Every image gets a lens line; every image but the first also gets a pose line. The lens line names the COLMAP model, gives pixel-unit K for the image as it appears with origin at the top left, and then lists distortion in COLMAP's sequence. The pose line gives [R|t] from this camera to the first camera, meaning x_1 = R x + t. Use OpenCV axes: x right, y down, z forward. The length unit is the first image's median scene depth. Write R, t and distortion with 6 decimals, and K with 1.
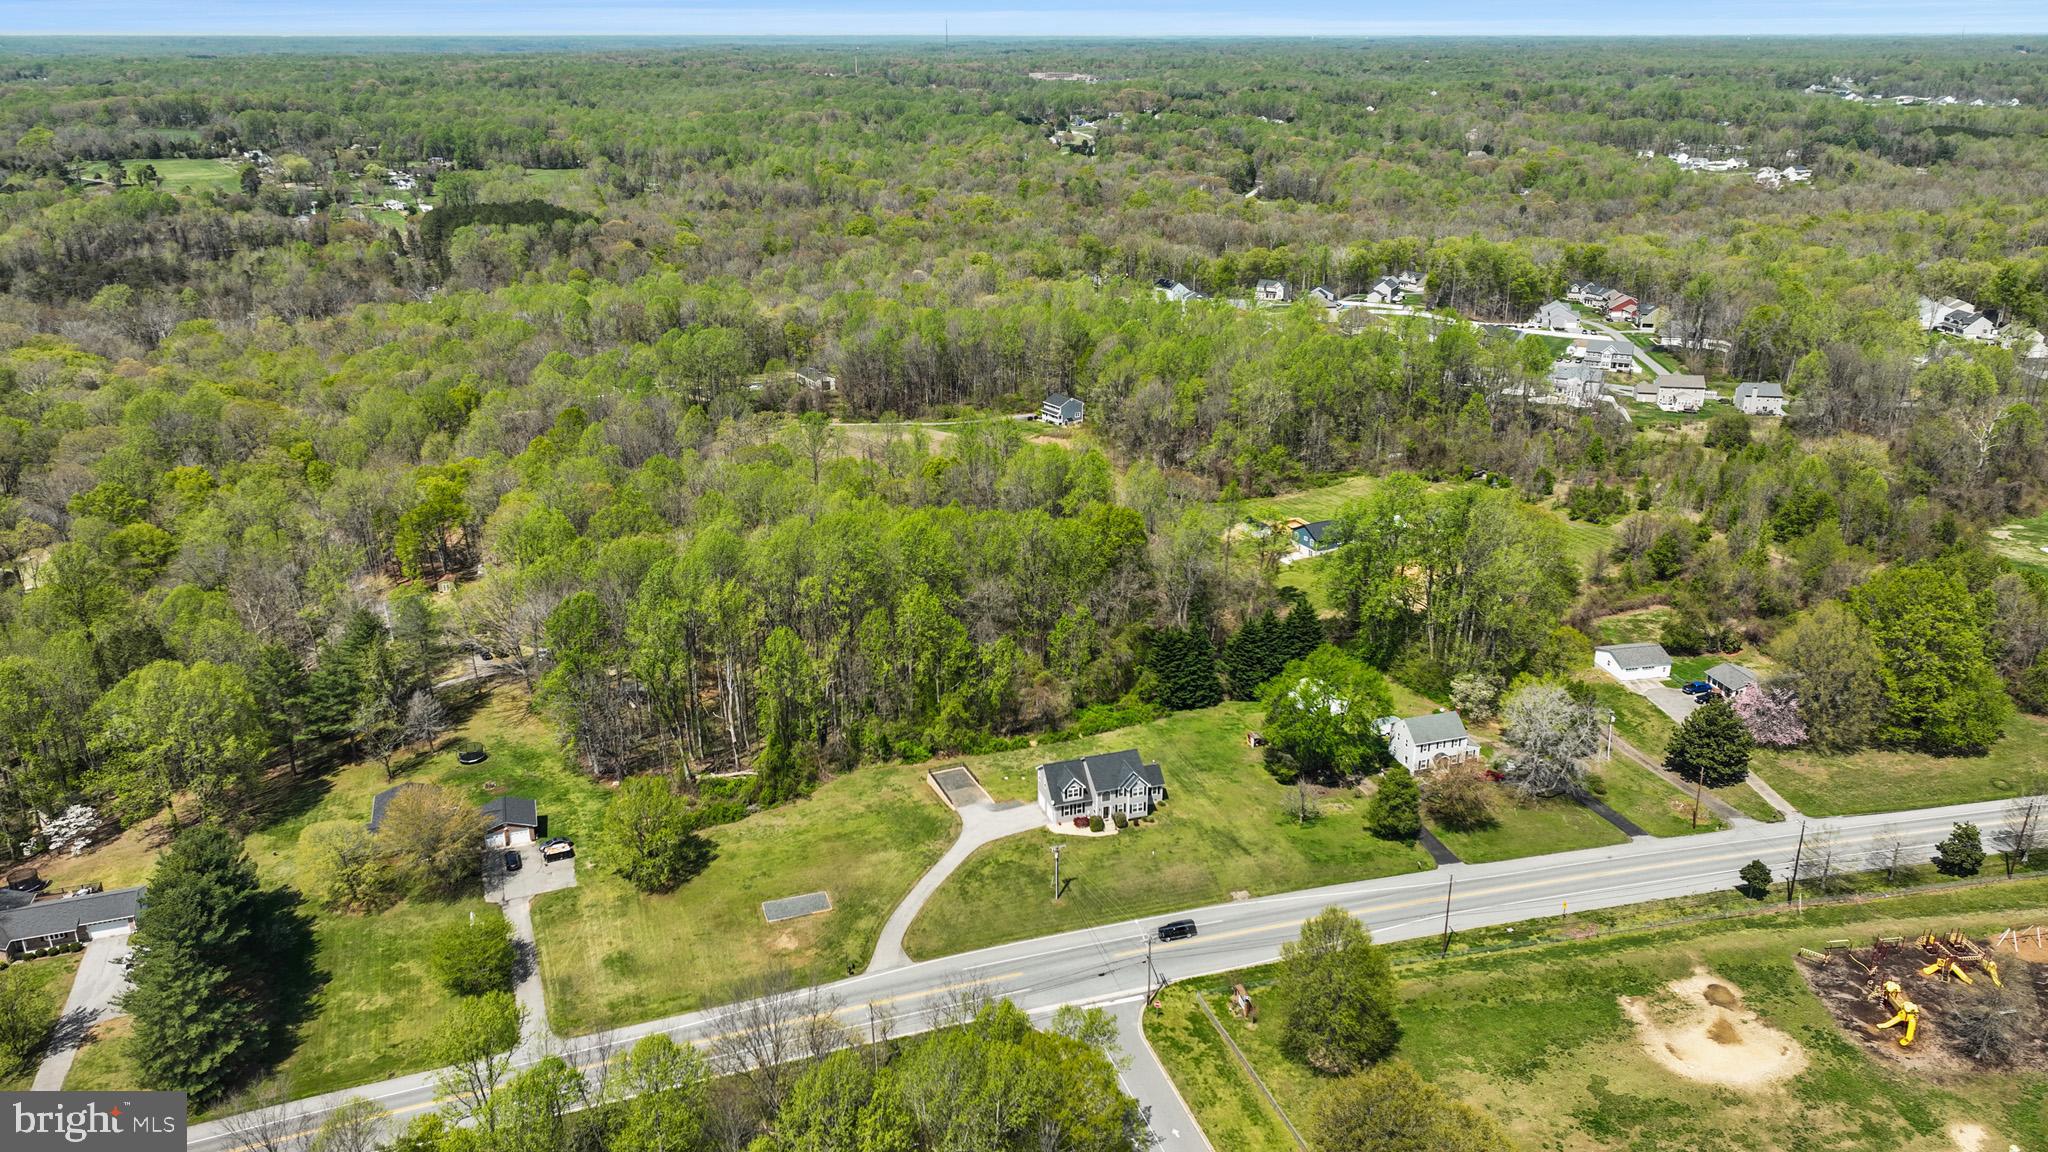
lens RADIAL K [[1456.3, 0, 1024.0], [0, 1456.3, 576.0], [0, 0, 1]] dist [0.004866, 0.005327]
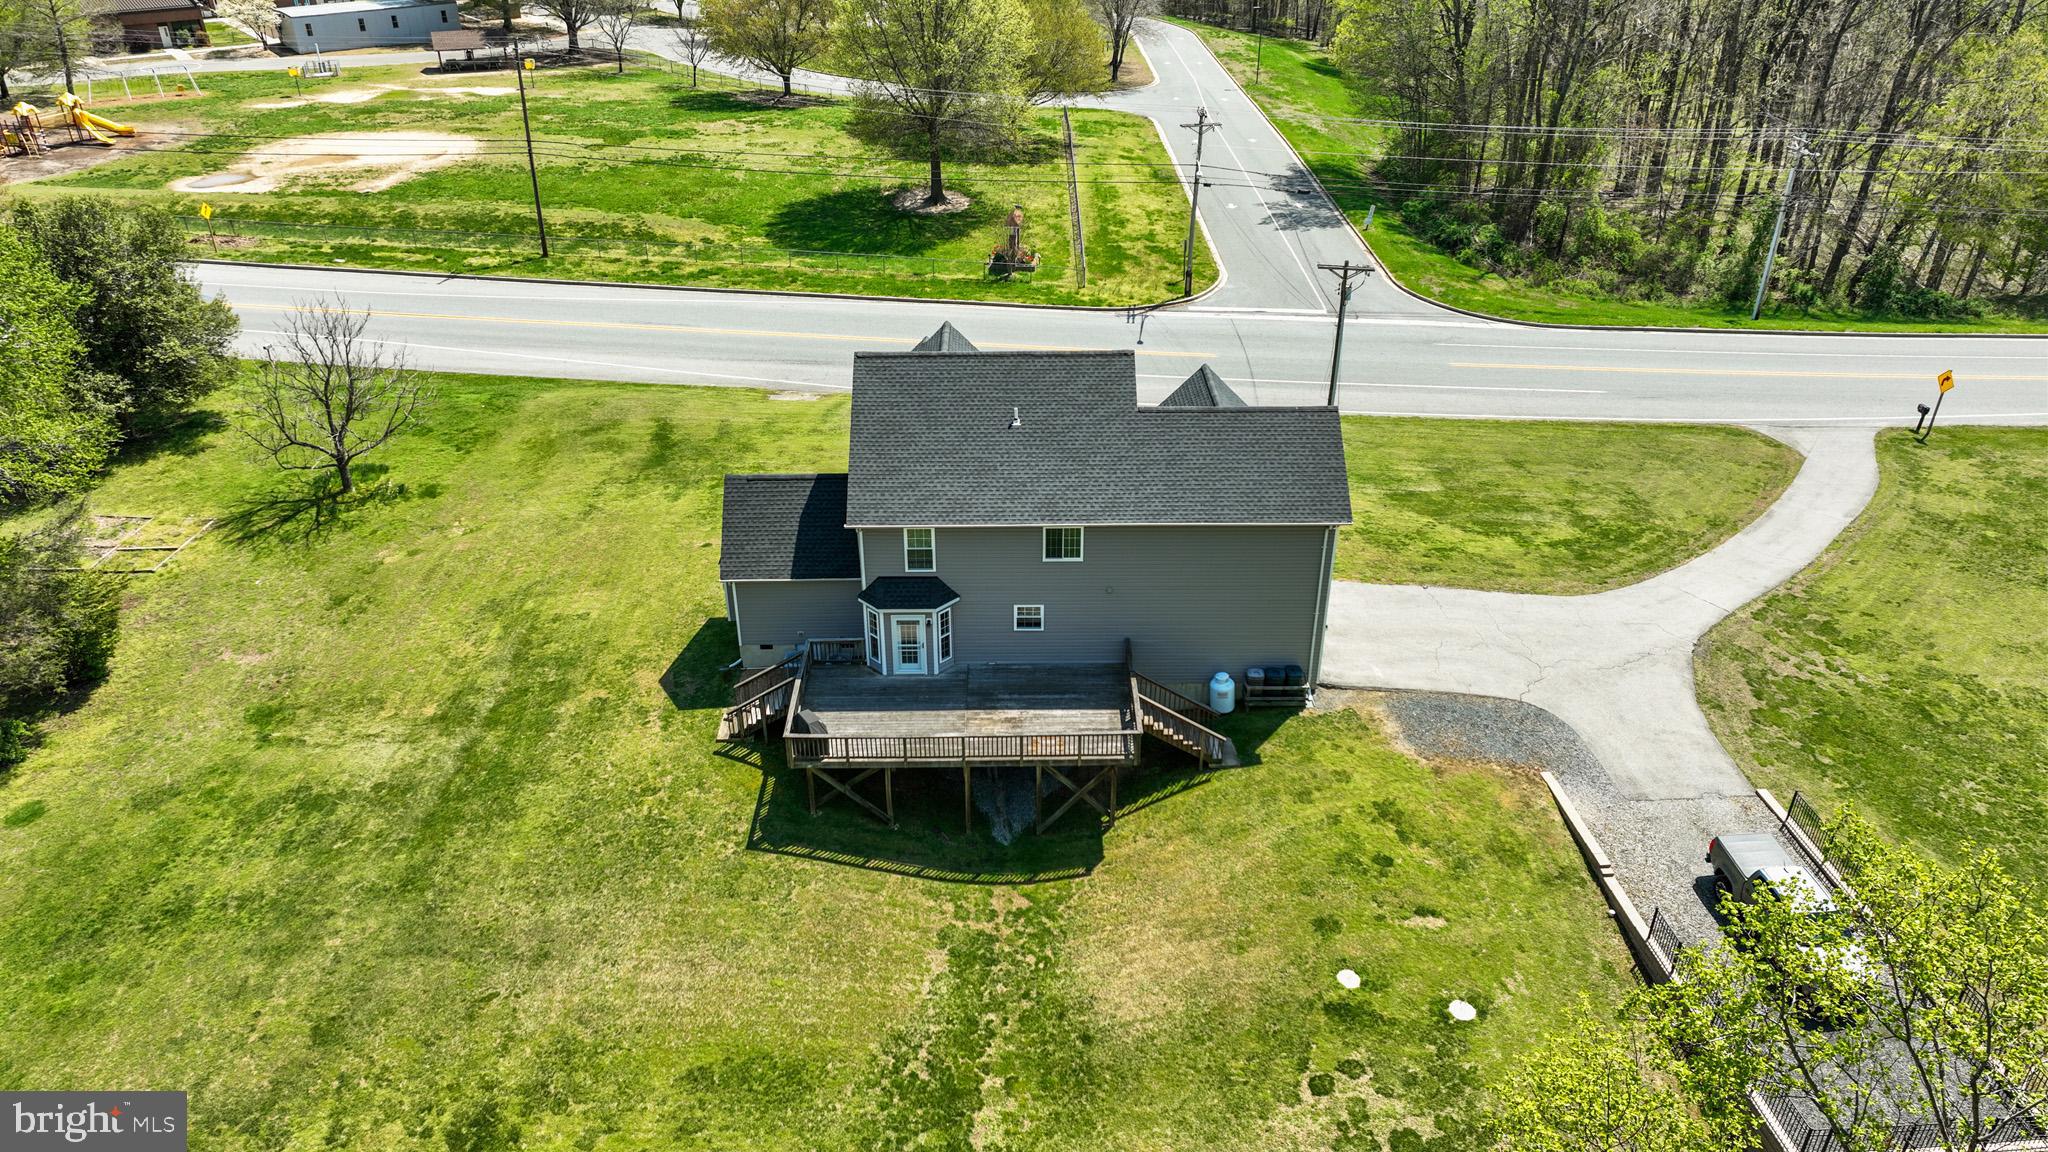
lens RADIAL K [[1443.8, 0, 1024.0], [0, 1443.8, 576.0], [0, 0, 1]] dist [0.005600, 0.007233]
pose [[-0.953531, -0.148275, 0.262283, -0.001671], [0.107049, 0.646997, 0.754941, -0.009621], [-0.281635, 0.747937, -0.601059, 1.153137]]
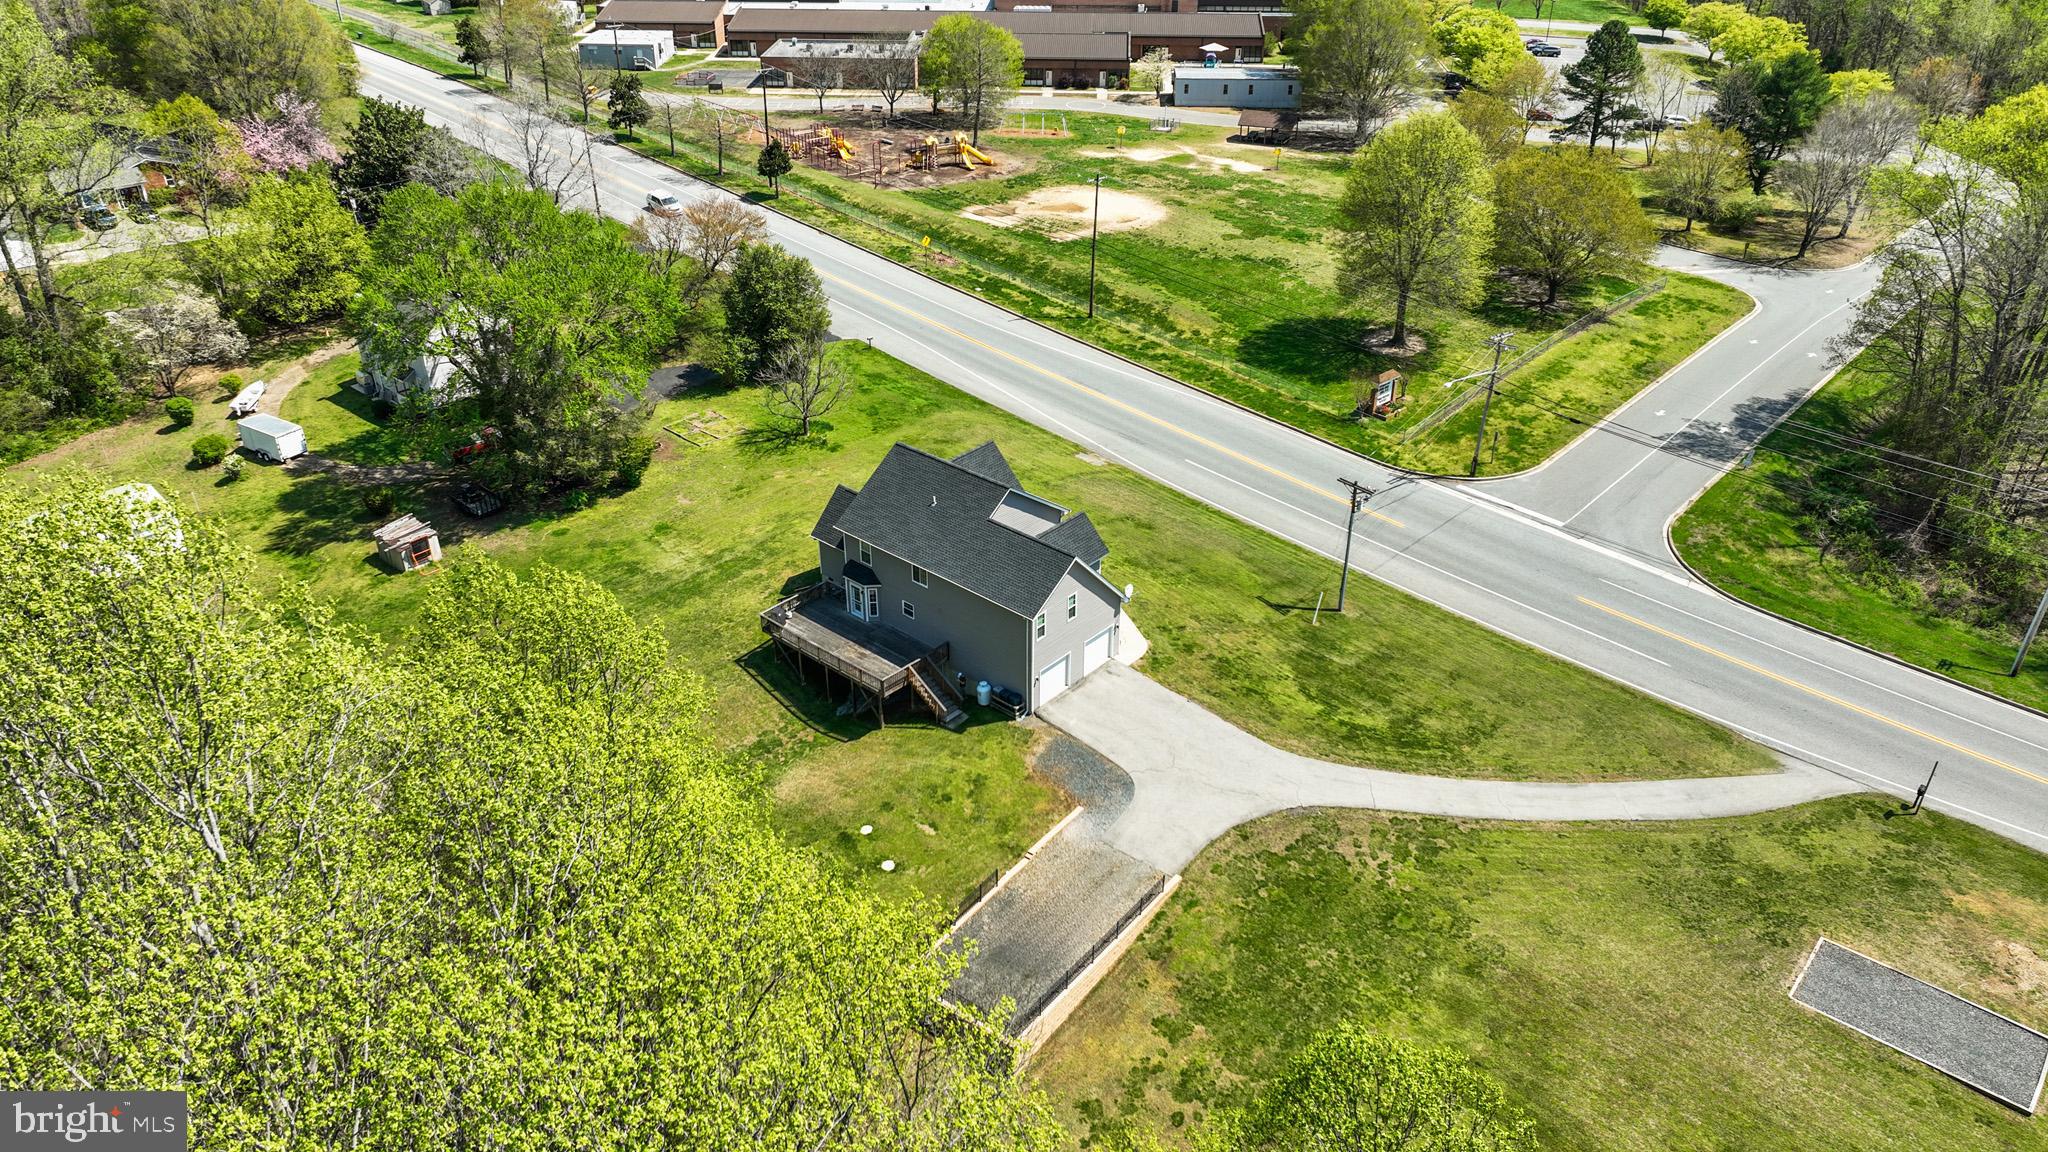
lens RADIAL K [[1490.9, 0, 1027.2], [0, 1490.9, 517.8], [0, 0, 1]] dist [0.007193, 0.005127]
pose [[-0.503769, -0.406700, 0.762110, -0.239984], [0.303267, 0.742816, 0.596870, -0.085747], [-0.808855, 0.531807, -0.250869, 1.094624]]
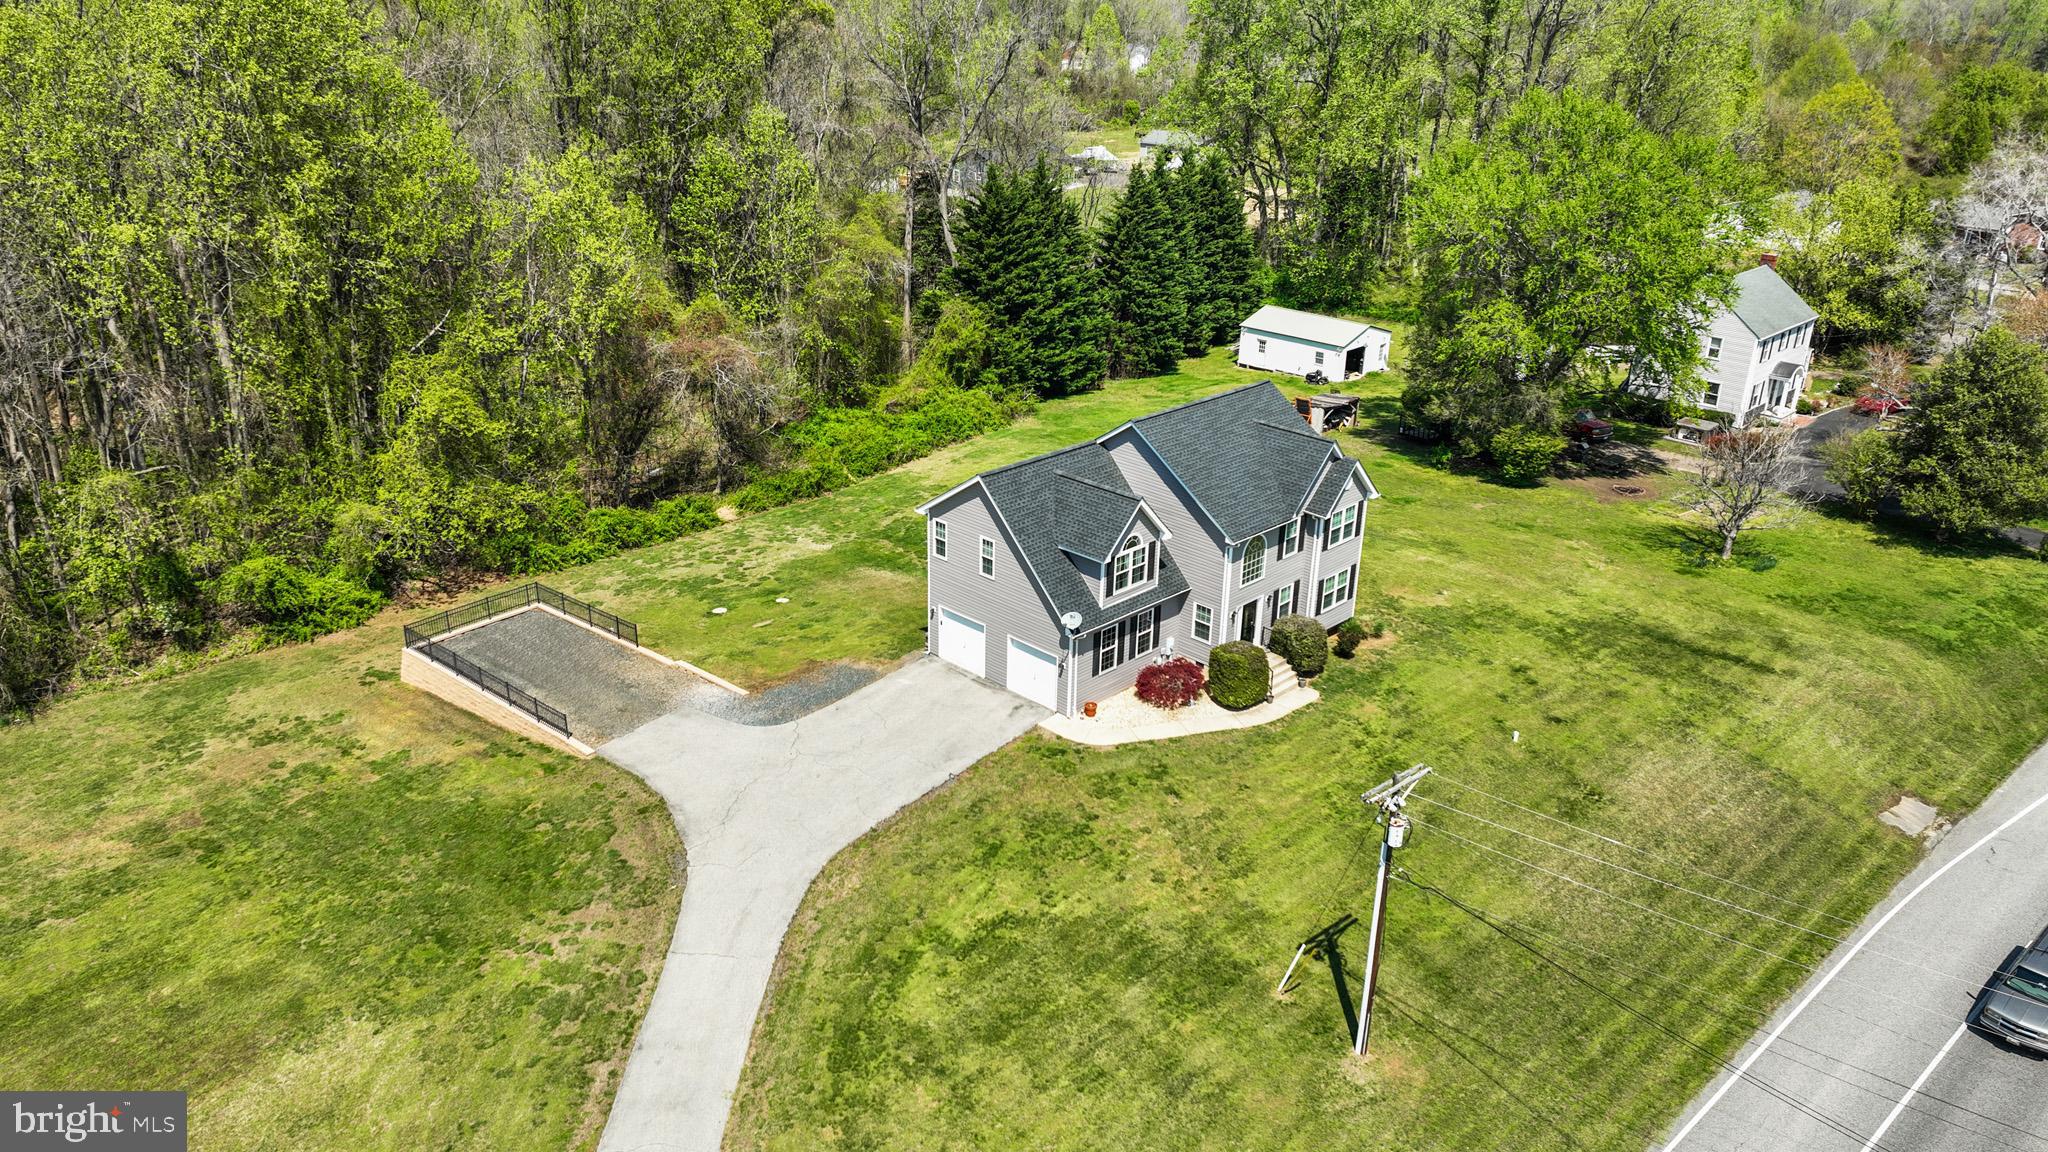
lens RADIAL K [[1488.9, 0, 1024.0], [0, 1488.9, 576.0], [0, 0, 1]] dist [0.005290, 0.004895]
pose [[0.887412, -0.158774, 0.432772, -0.086078], [0.139637, 0.987291, 0.075884, 0.128956], [-0.439320, -0.006909, 0.898304, 0.787293]]
